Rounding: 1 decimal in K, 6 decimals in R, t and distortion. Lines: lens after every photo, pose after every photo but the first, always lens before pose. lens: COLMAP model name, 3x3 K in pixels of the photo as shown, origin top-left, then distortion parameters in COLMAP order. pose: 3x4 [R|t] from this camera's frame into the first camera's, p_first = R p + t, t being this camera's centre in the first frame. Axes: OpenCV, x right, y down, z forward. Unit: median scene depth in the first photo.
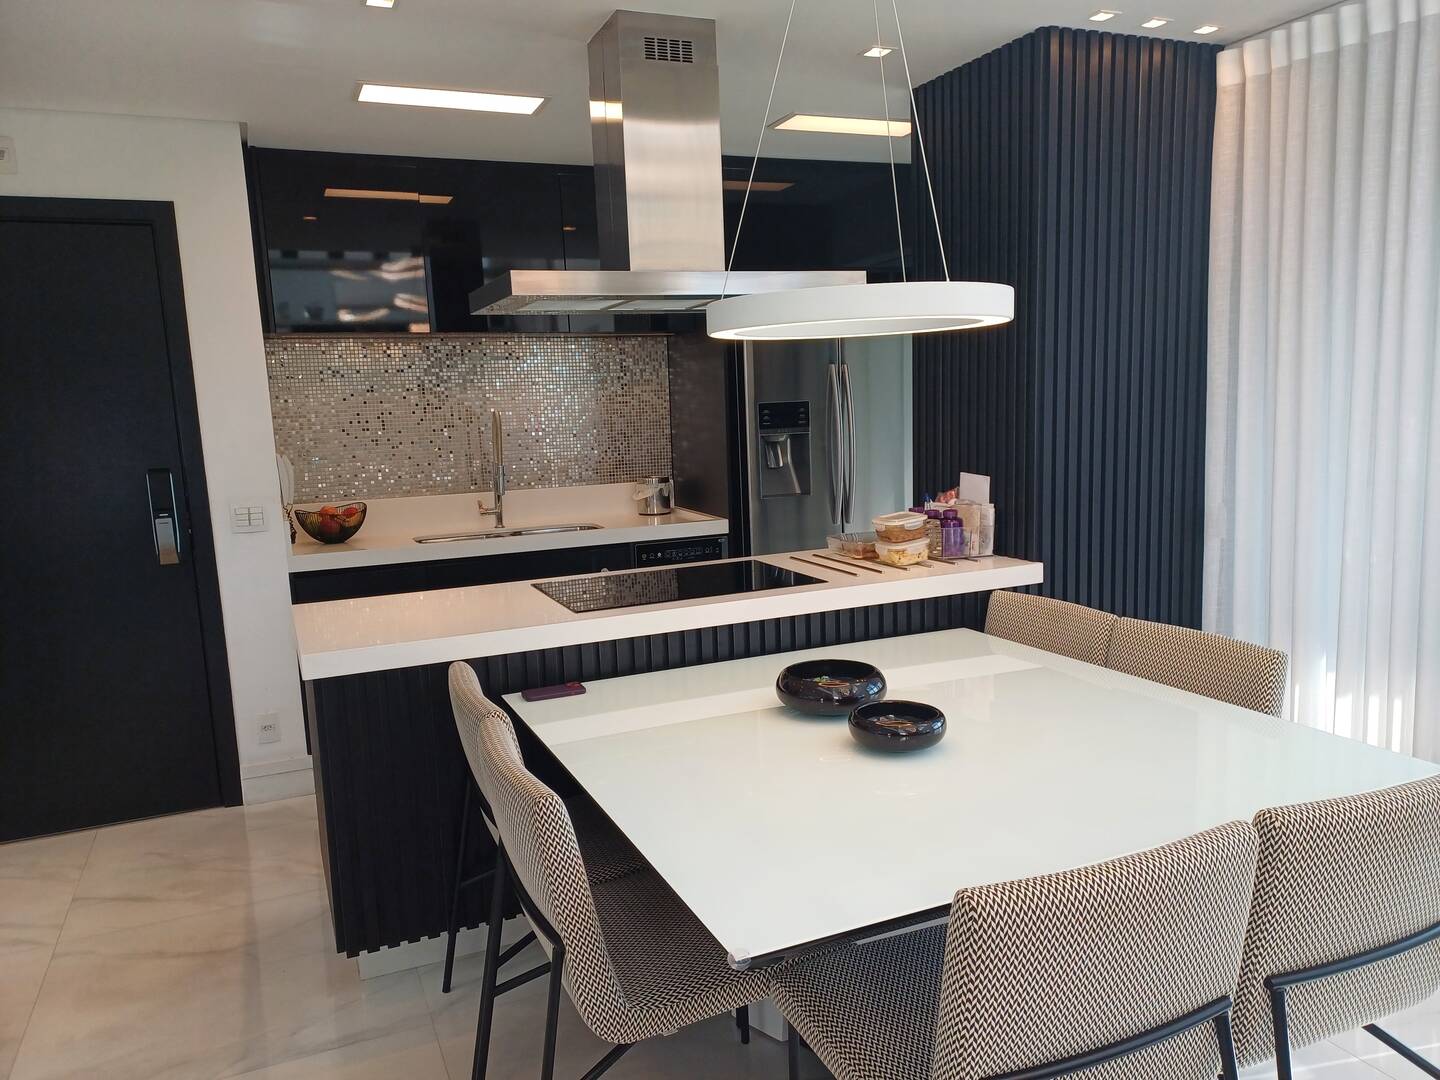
lens RADIAL K [[1063.1, 0, 721.6], [0, 1063.1, 567.7], [0, 0, 1]] dist [0.048826, -0.094865]
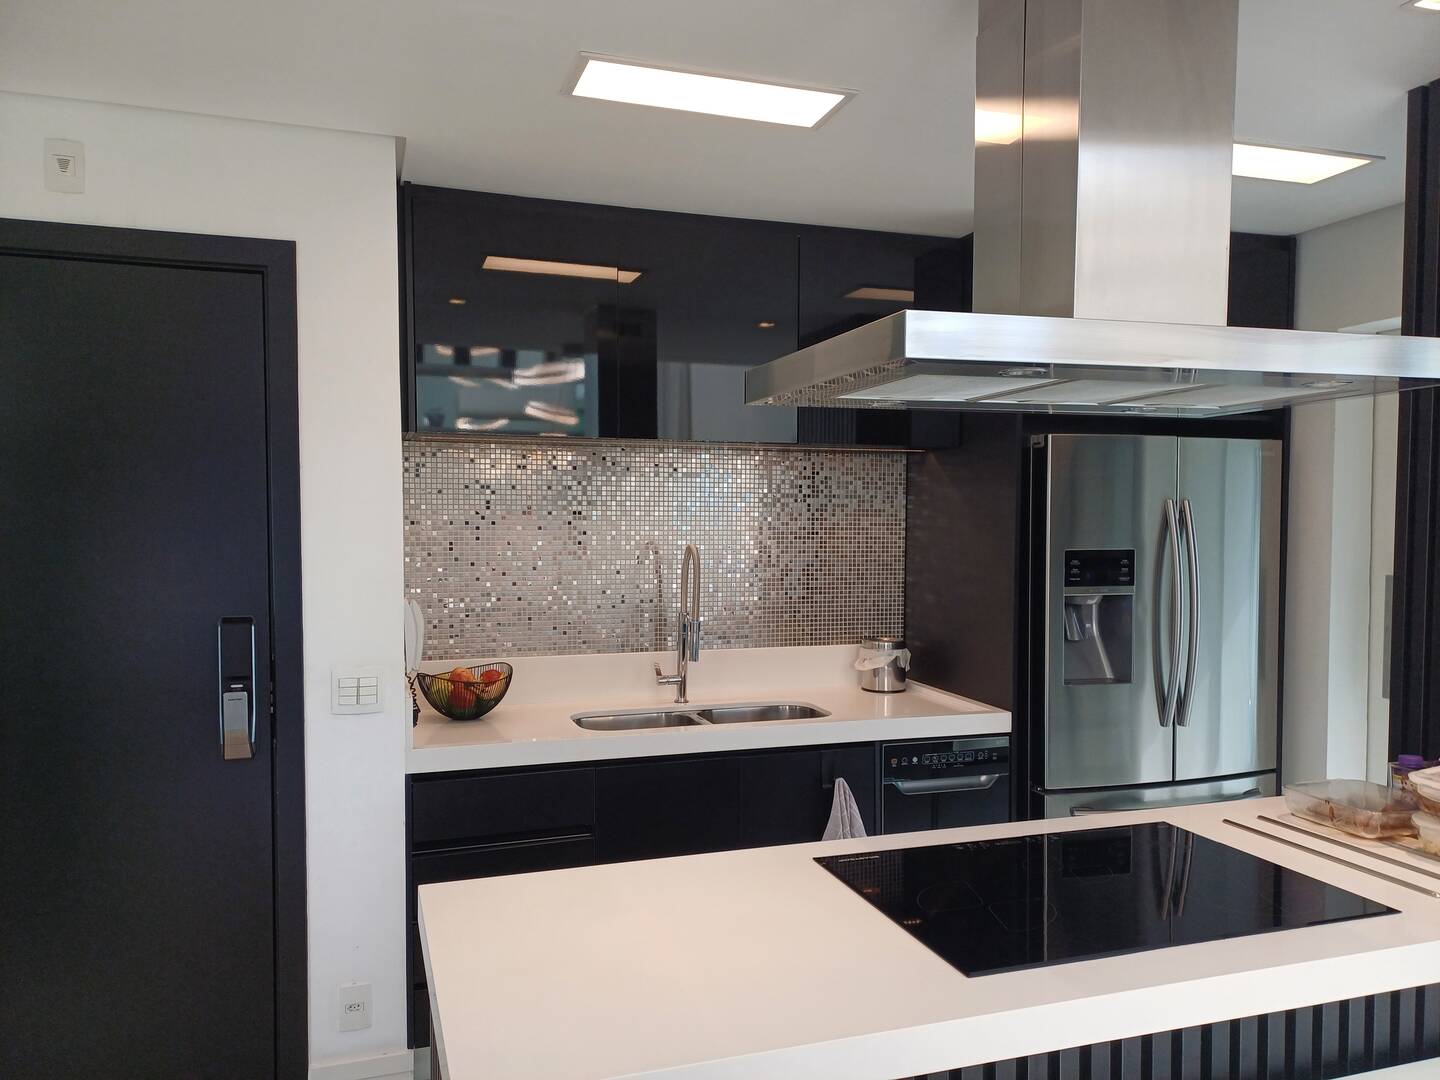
lens RADIAL K [[1063.4, 0, 695.7], [0, 1063.4, 550.3], [0, 0, 1]] dist [0.043386, -0.002103]
pose [[0.994184, 0.040588, -0.099758, -0.137100], [-0.052930, 0.990824, -0.124361, -0.053642], [0.093795, 0.128917, 0.987210, 0.281089]]
